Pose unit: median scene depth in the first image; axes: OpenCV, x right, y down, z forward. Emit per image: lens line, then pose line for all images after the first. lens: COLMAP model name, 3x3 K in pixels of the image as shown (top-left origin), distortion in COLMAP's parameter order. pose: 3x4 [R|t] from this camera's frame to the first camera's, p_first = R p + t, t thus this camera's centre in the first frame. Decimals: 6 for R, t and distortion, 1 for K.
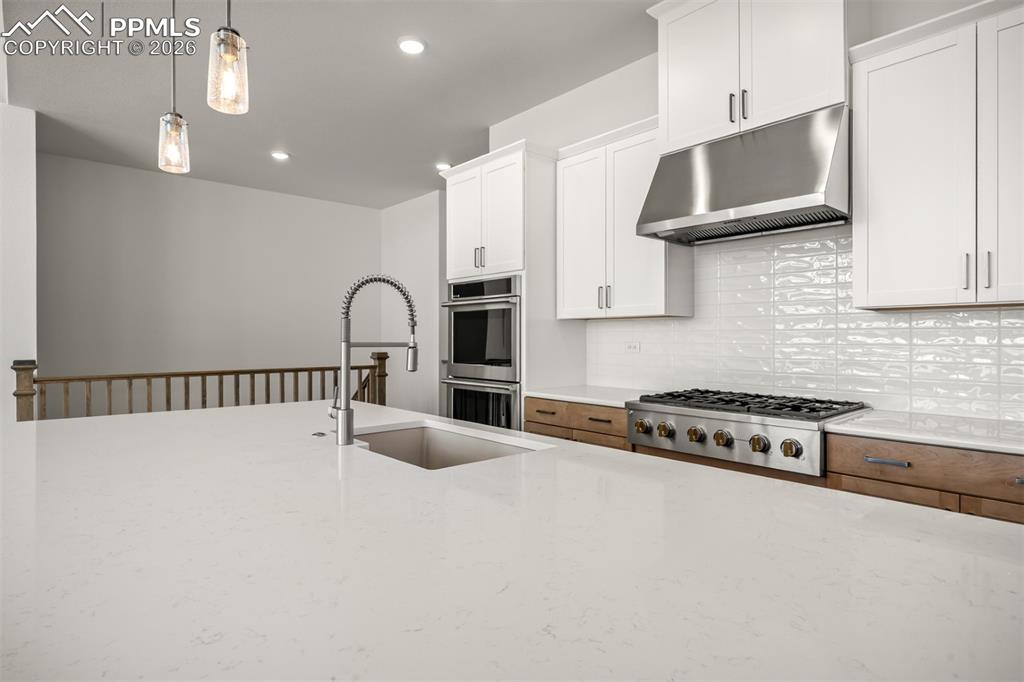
lens RADIAL K [[545.9, 0, 508.0], [0, 545.9, 343.0], [0, 0, 1]] dist [-0.009474, 0.000915]
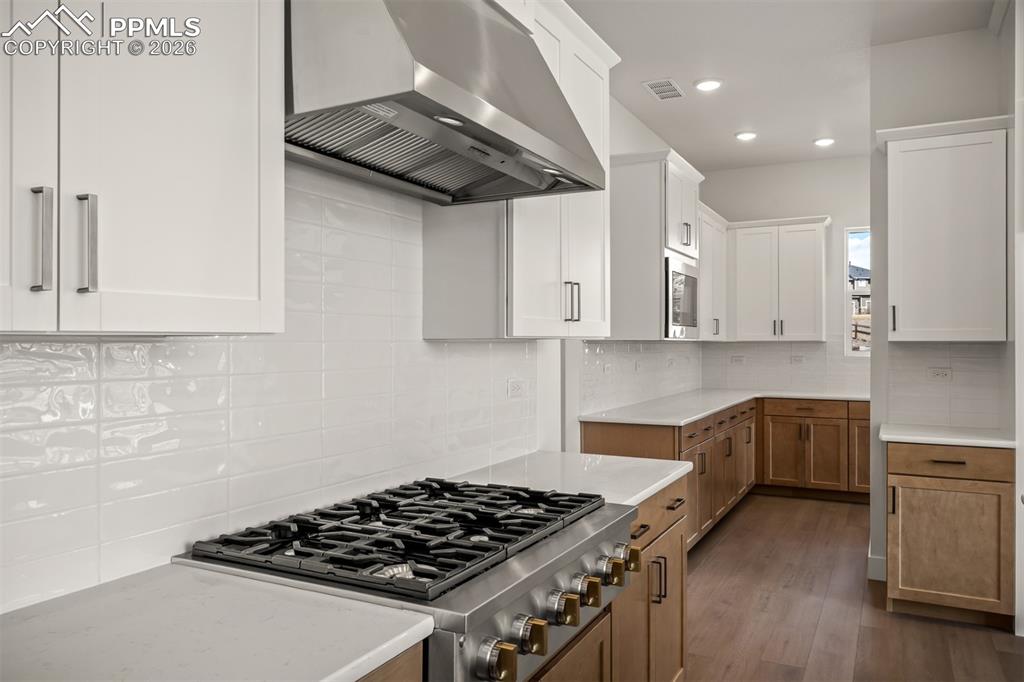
lens RADIAL K [[741.0, 0, 512.6], [0, 741.0, 341.4], [0, 0, 1]] dist [0.005894, -0.004358]
pose [[-0.358381, 0.000219, 0.933575, -0.160620], [0.007883, 0.999965, 0.002791, -0.041656], [-0.933542, 0.008359, -0.358371, 0.898634]]
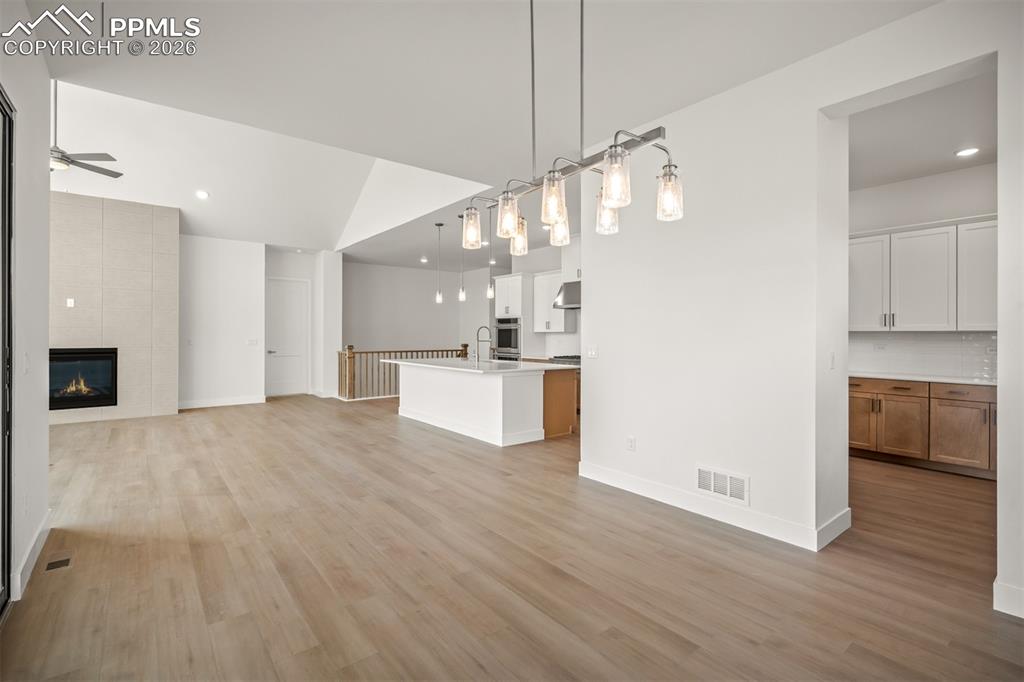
lens RADIAL K [[479.5, 0, 511.5], [0, 479.5, 334.8], [0, 0, 1]] dist [-0.005319, -0.000357]
pose [[0.998317, 0.004223, -0.057833, 0.124084], [-0.004774, 0.999944, -0.009393, -0.005543], [0.057790, 0.009653, 0.998282, -1.601648]]
